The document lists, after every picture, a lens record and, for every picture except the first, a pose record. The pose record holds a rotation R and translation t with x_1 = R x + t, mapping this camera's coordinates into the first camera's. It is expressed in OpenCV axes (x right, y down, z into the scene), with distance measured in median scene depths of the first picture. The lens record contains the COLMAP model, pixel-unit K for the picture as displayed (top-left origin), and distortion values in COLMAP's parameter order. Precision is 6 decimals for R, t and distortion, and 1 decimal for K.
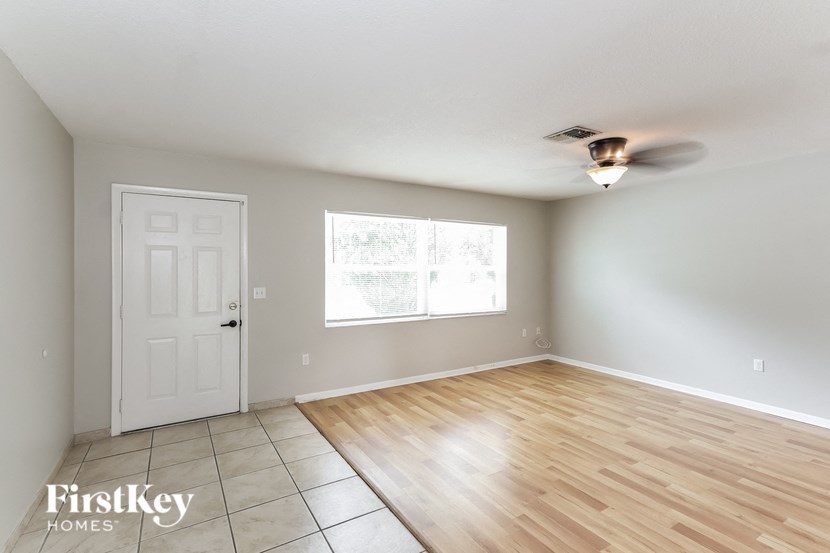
lens RADIAL K [[389.2, 0, 408.6], [0, 389.2, 274.2], [0, 0, 1]] dist [0.006145, -0.000510]
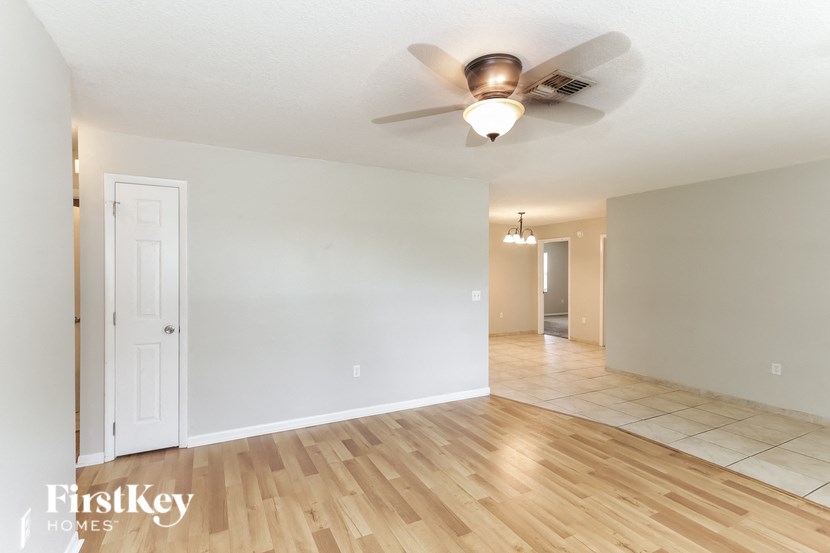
lens RADIAL K [[389.2, 0, 413.0], [0, 389.2, 273.6], [0, 0, 1]] dist [0.006145, -0.000510]
pose [[-0.997741, -0.001886, 0.067158, 0.521545], [-0.000324, 0.999730, 0.023254, -0.025408], [-0.067184, 0.023180, -0.997471, 1.429854]]
